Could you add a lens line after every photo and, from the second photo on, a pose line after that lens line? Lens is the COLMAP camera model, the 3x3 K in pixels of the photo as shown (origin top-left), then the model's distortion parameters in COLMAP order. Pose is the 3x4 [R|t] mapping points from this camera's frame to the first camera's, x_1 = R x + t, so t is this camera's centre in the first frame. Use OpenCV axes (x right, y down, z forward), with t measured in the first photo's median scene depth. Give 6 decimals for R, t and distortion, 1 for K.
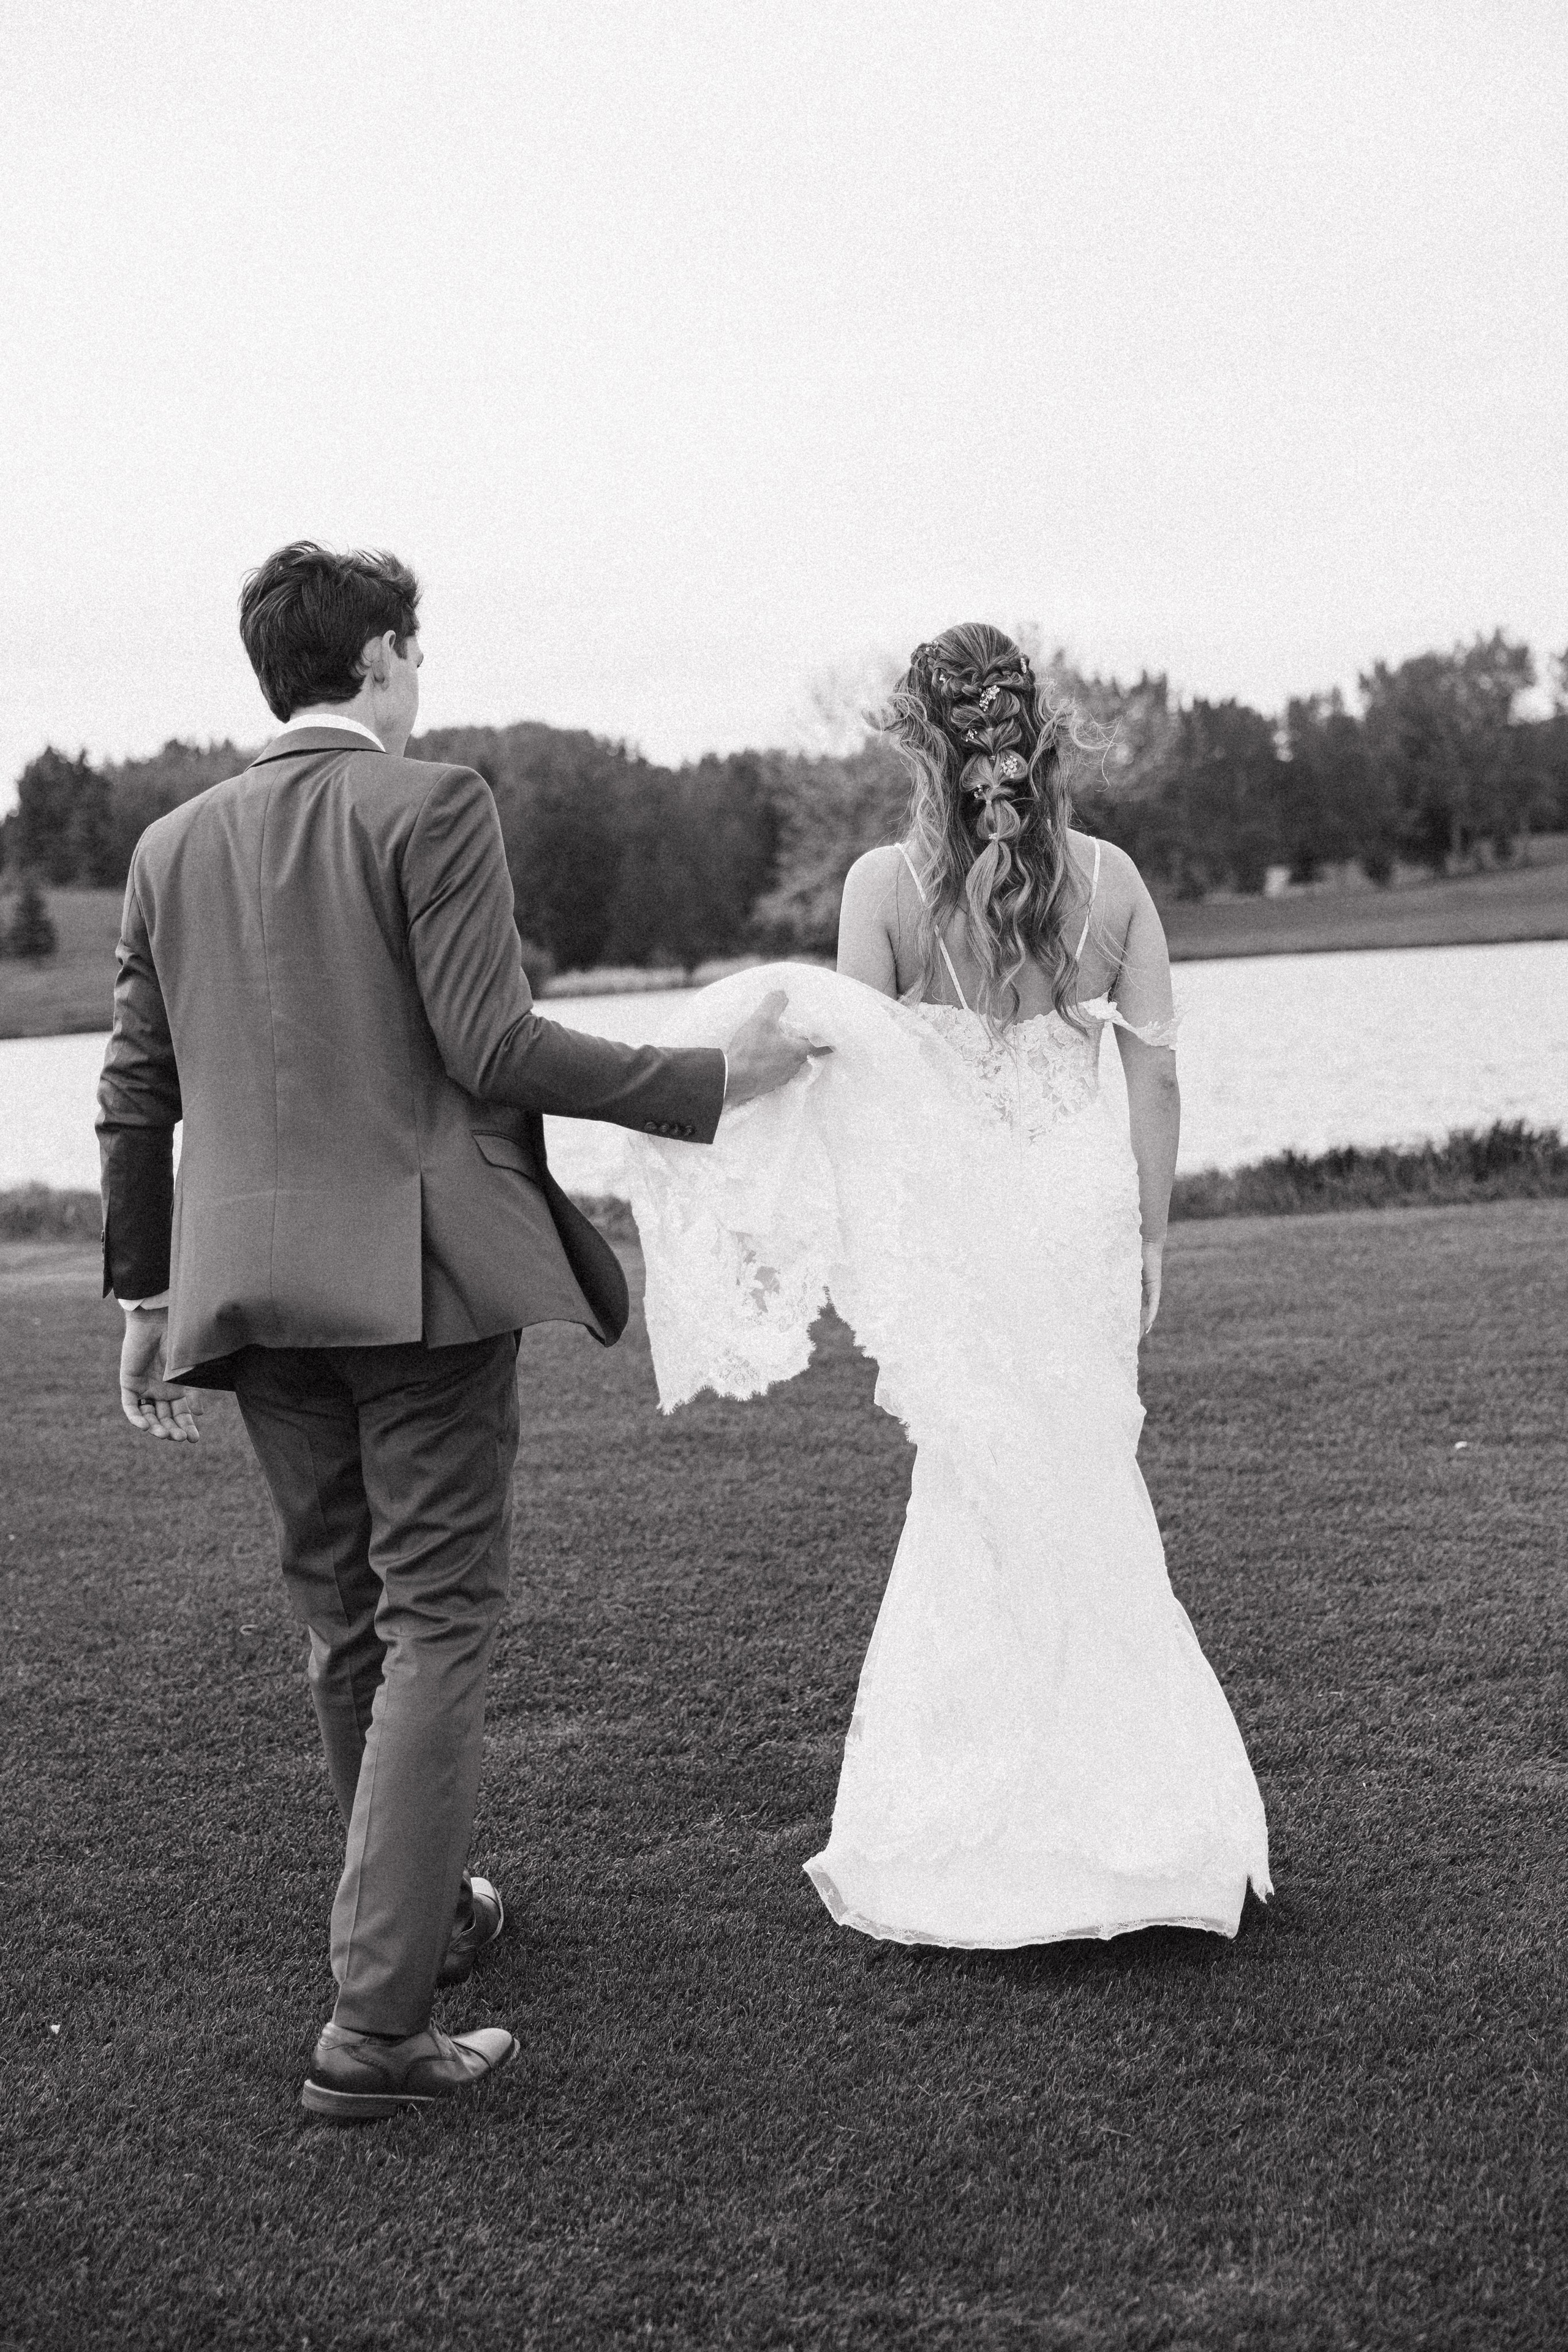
lens RADIAL K [[3305.2, 0, 776.2], [0, 3305.2, 1124.0], [0, 0, 1]] dist [0.033006, -0.004837]
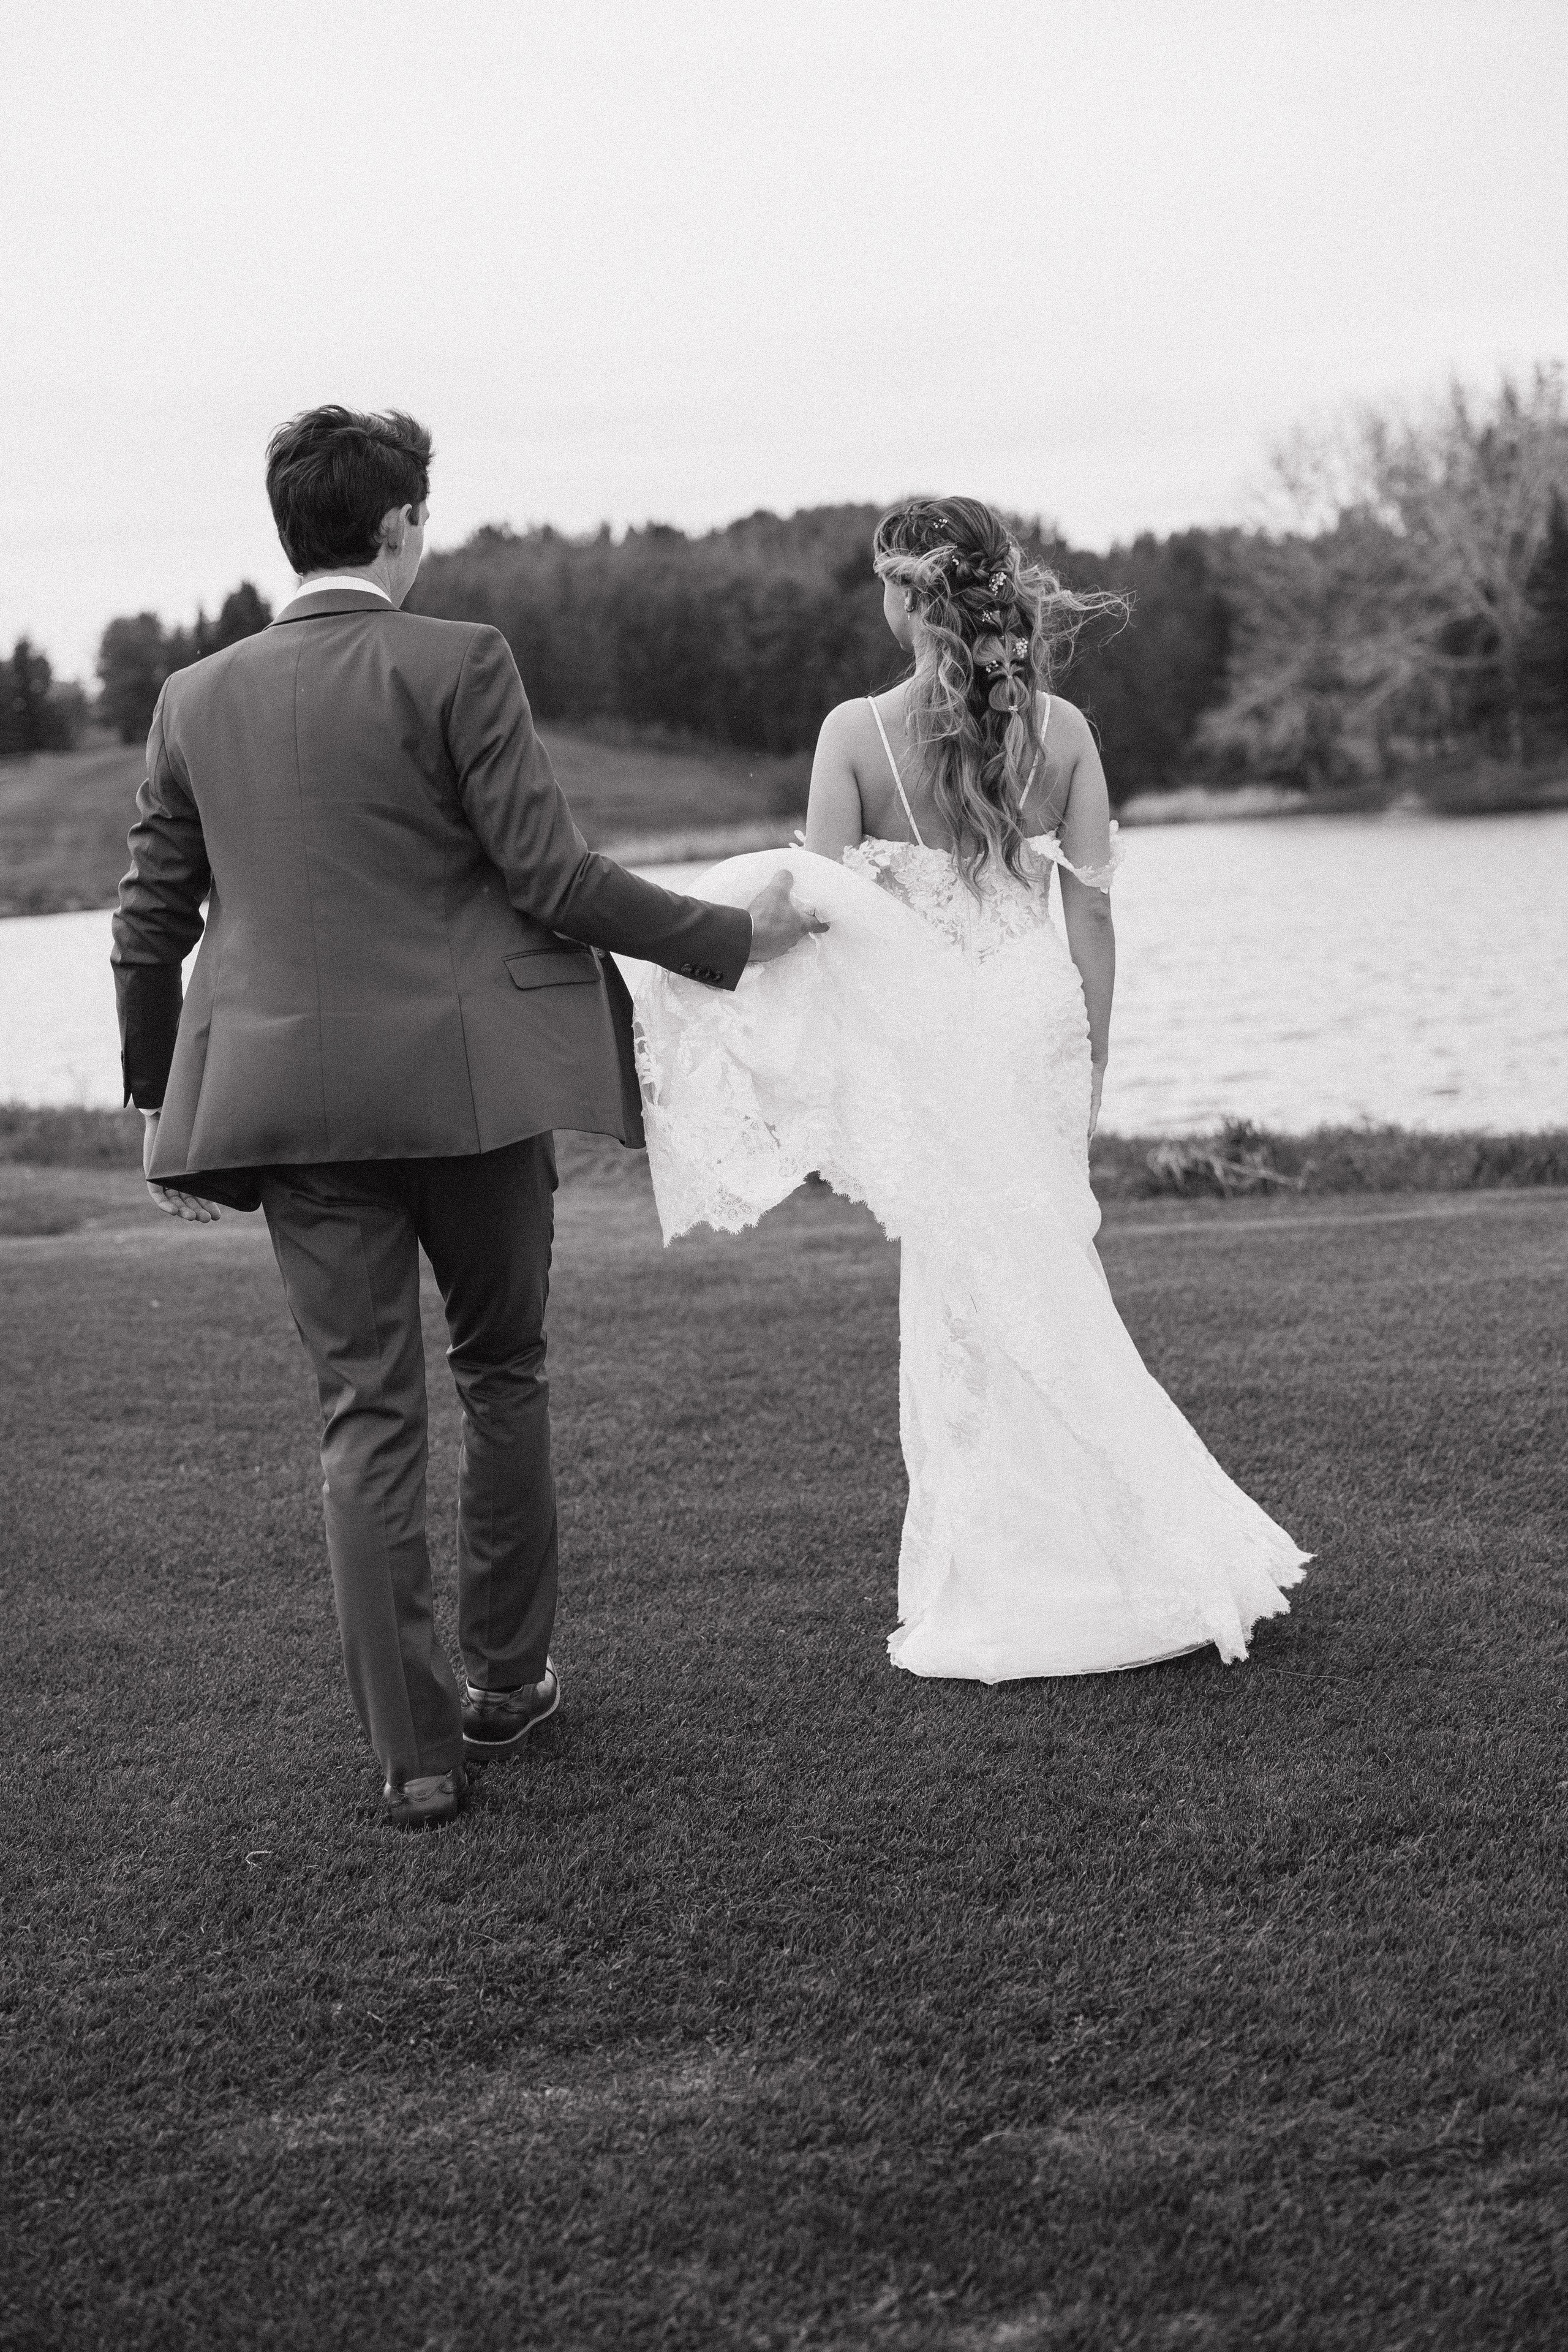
lens RADIAL K [[4032.9, 0, 784.0], [0, 4032.9, 1176.0], [0, 0, 1]] dist [0.025568, 0.065543]
pose [[0.993886, 0.004553, -0.110319, 0.038361], [0.000481, 0.998962, 0.045557, -0.022889], [0.110412, -0.045331, 0.992852, 0.253117]]
